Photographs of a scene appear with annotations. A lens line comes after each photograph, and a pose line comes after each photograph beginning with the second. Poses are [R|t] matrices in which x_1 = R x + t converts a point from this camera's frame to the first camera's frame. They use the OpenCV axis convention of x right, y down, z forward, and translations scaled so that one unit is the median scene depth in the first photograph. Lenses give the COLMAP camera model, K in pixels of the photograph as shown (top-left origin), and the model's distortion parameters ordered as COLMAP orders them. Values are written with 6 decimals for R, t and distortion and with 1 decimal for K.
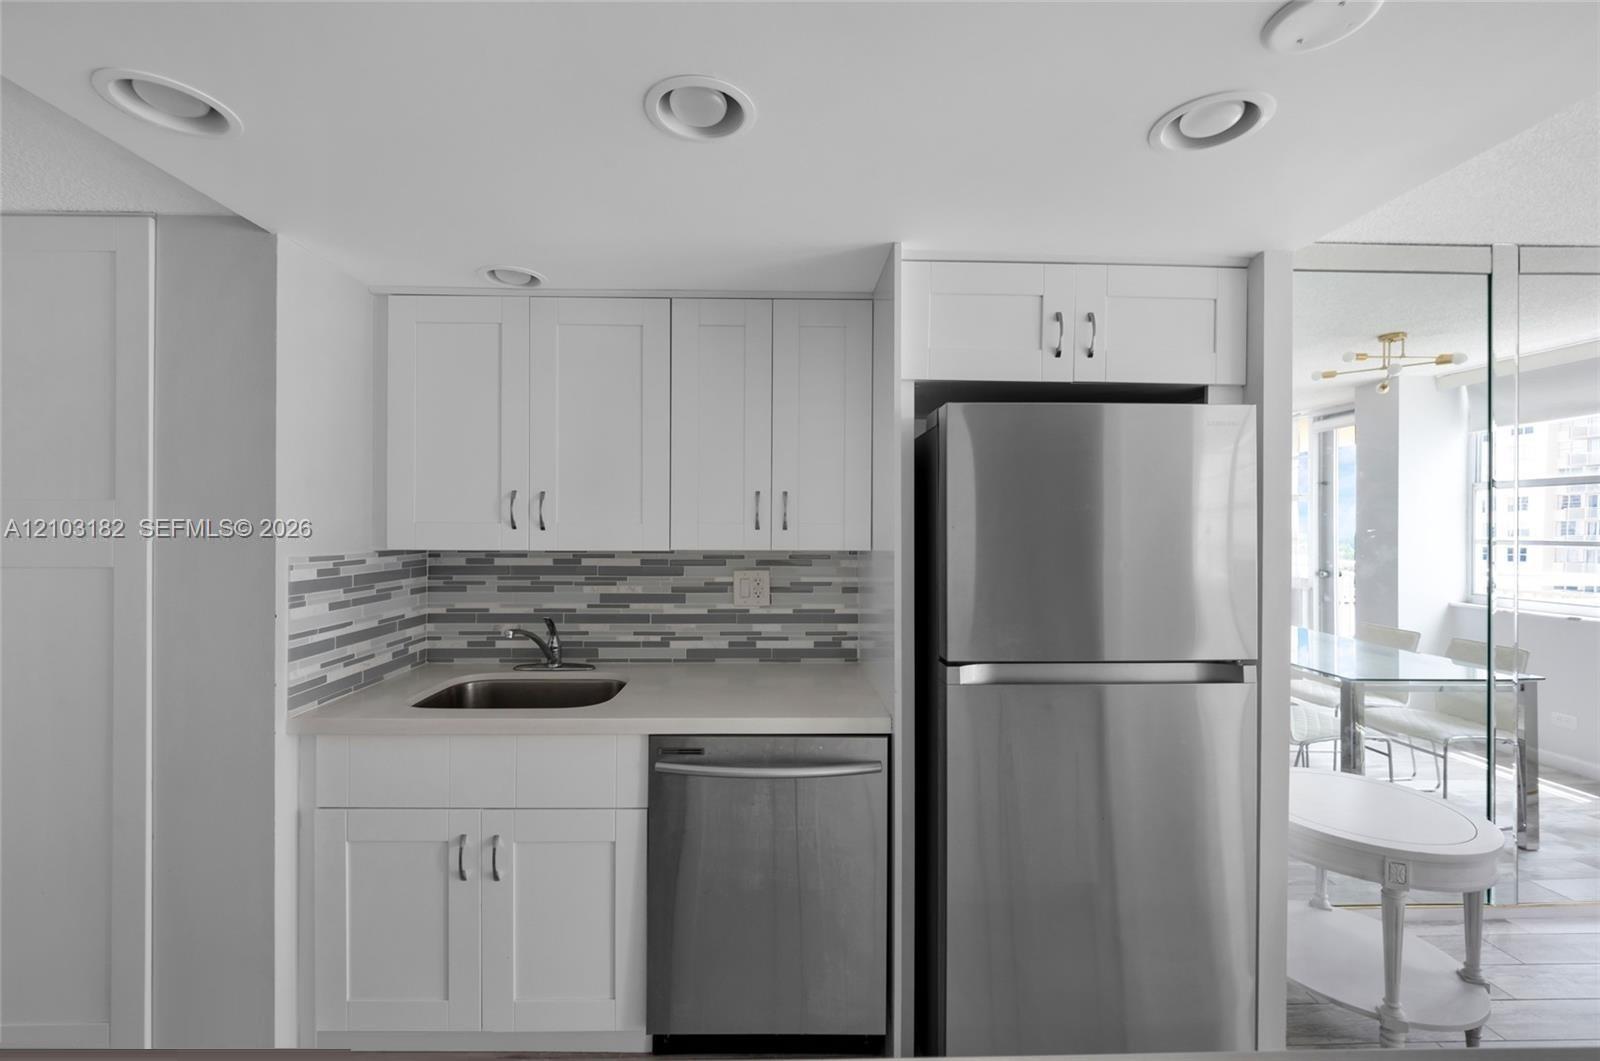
lens RADIAL K [[653.1, 0, 795.0], [0, 653.1, 529.7], [0, 0, 1]] dist [-0.002518, -0.001387]
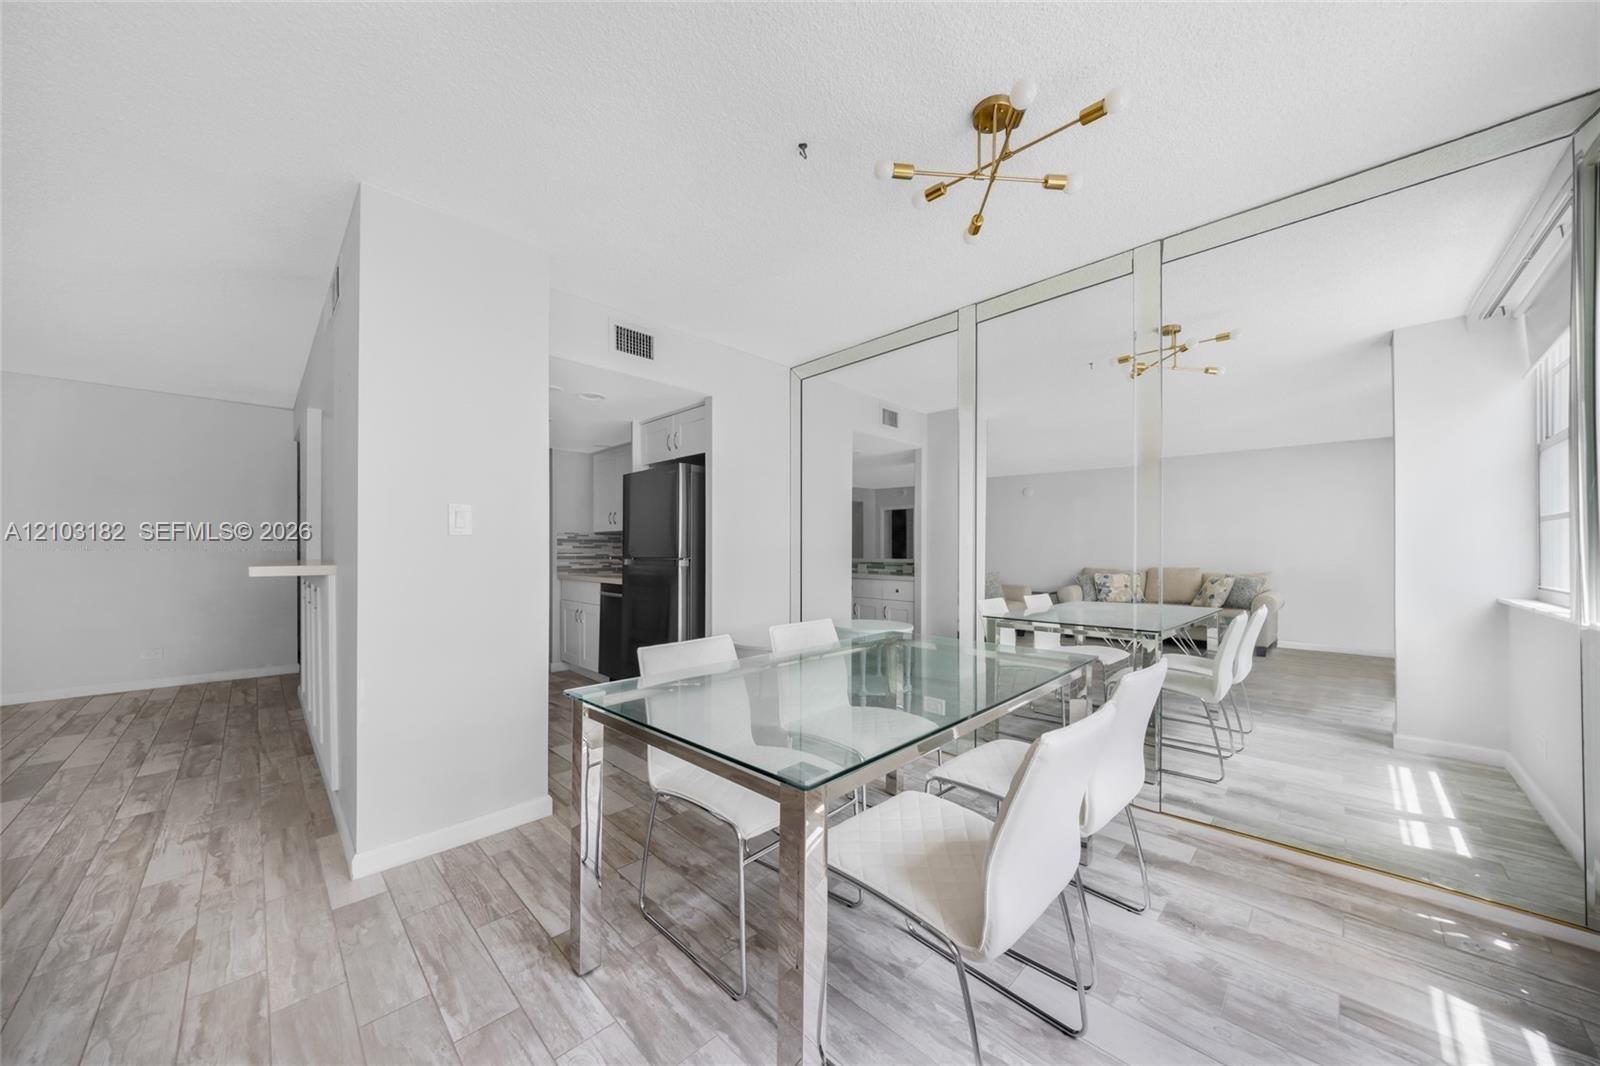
lens RADIAL K [[547.8, 0, 789.6], [0, 547.8, 543.3], [0, 0, 1]] dist [-0.003502, 0.001239]
pose [[0.669012, -0.015596, -0.743088, 2.161664], [0.000354, 0.999786, -0.020664, 0.148417], [0.743251, 0.013562, 0.668875, -0.121560]]
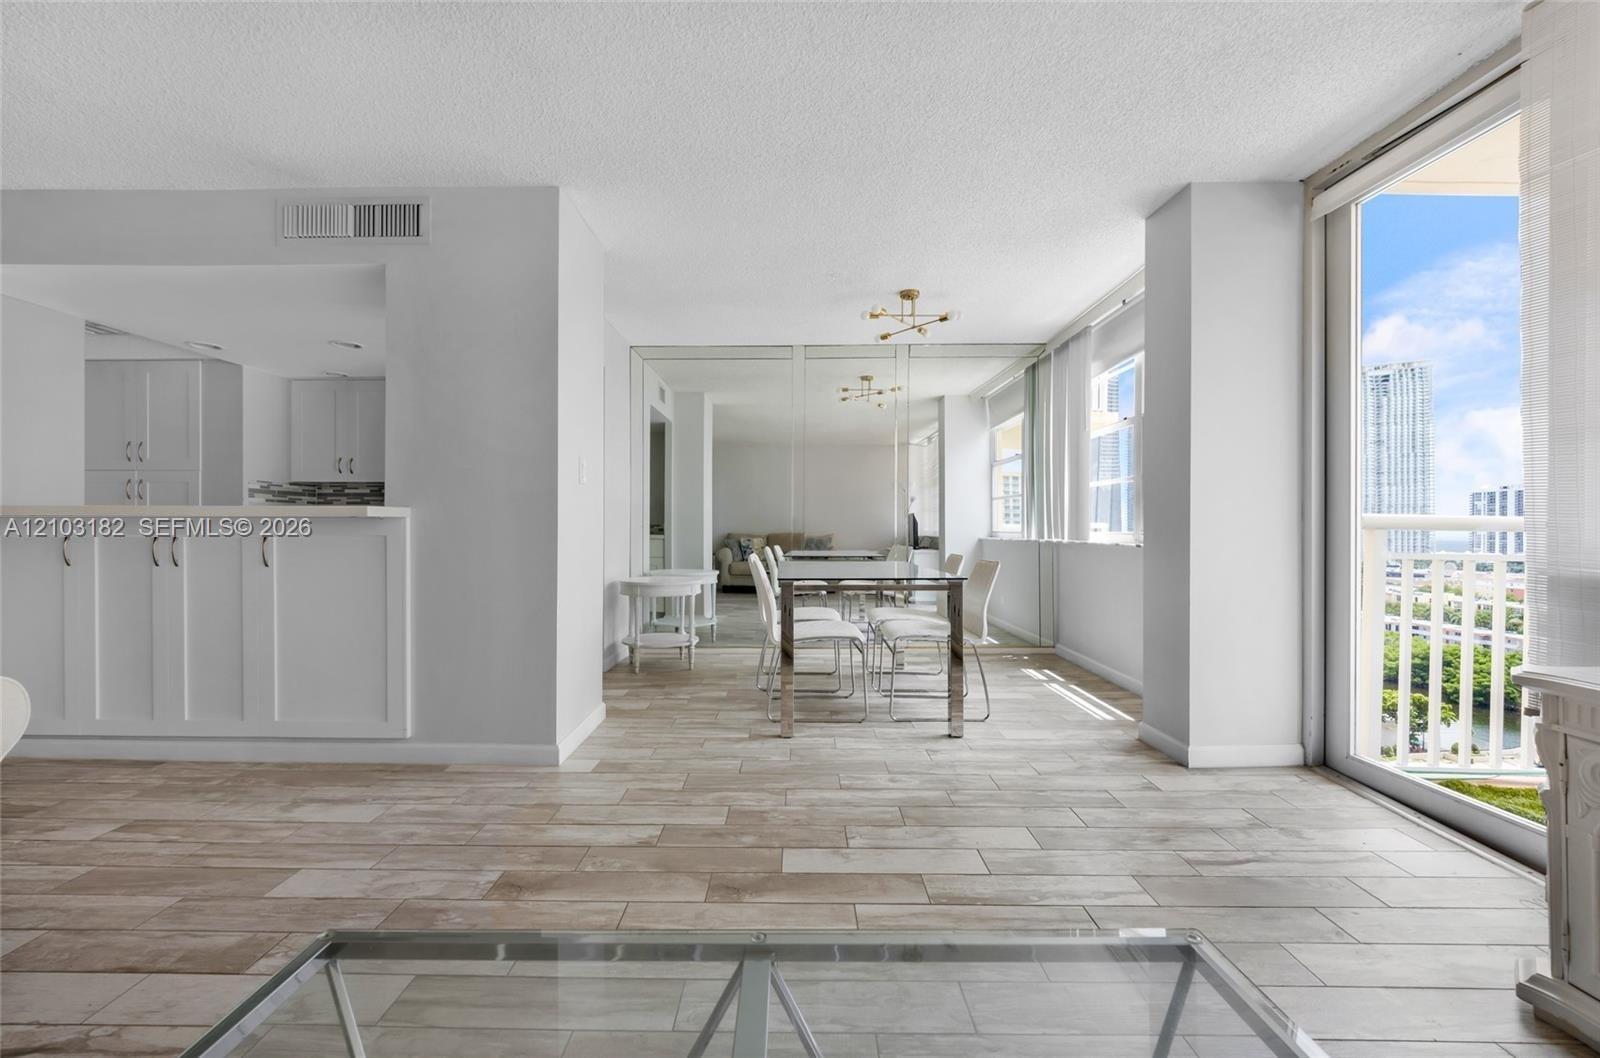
lens RADIAL K [[665.0, 0, 787.9], [0, 665.0, 531.6], [0, 0, 1]] dist [-0.000111, 0.000088]
pose [[0.998485, 0.001222, -0.055011, 1.455838], [-0.001126, 0.999998, 0.001789, 0.221718], [0.055013, -0.001724, 0.998484, -1.483019]]
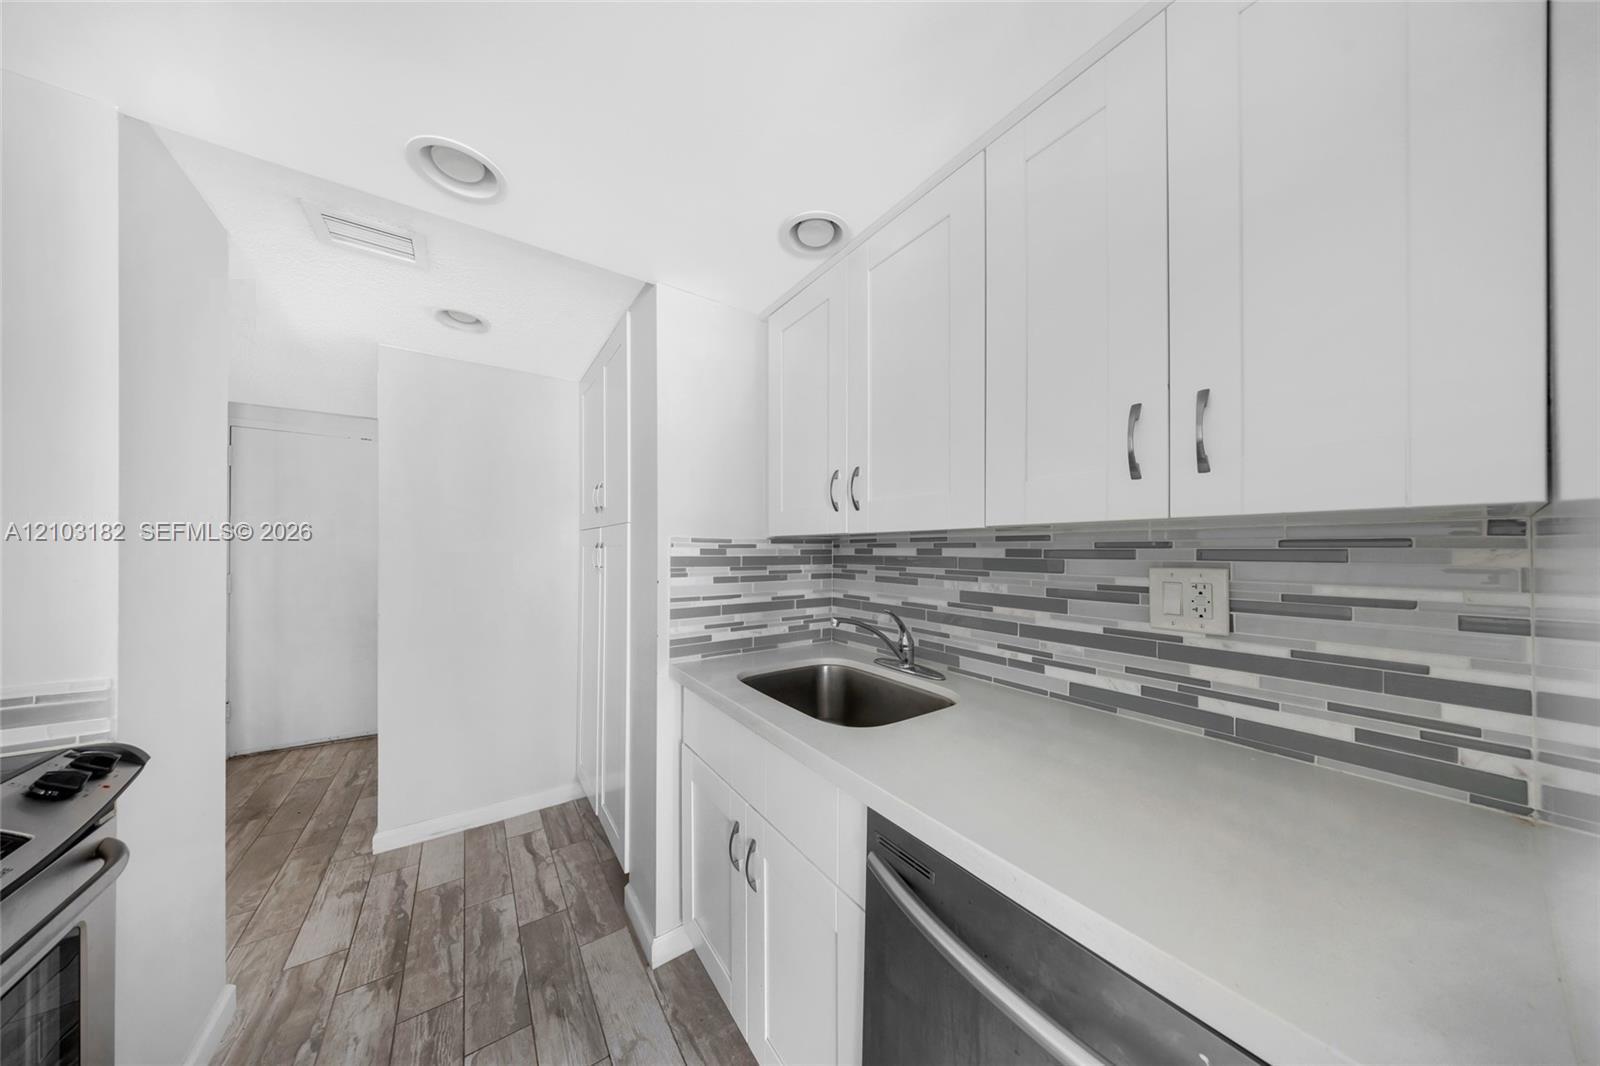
lens RADIAL K [[474.4, 0, 800.9], [0, 474.4, 547.0], [0, 0, 1]] dist [-0.000204, -0.000451]
pose [[0.548520, -0.007377, -0.836105, 0.113814], [-0.004887, 0.999916, -0.012028, 0.061085], [0.836123, 0.010684, 0.548438, 0.599378]]
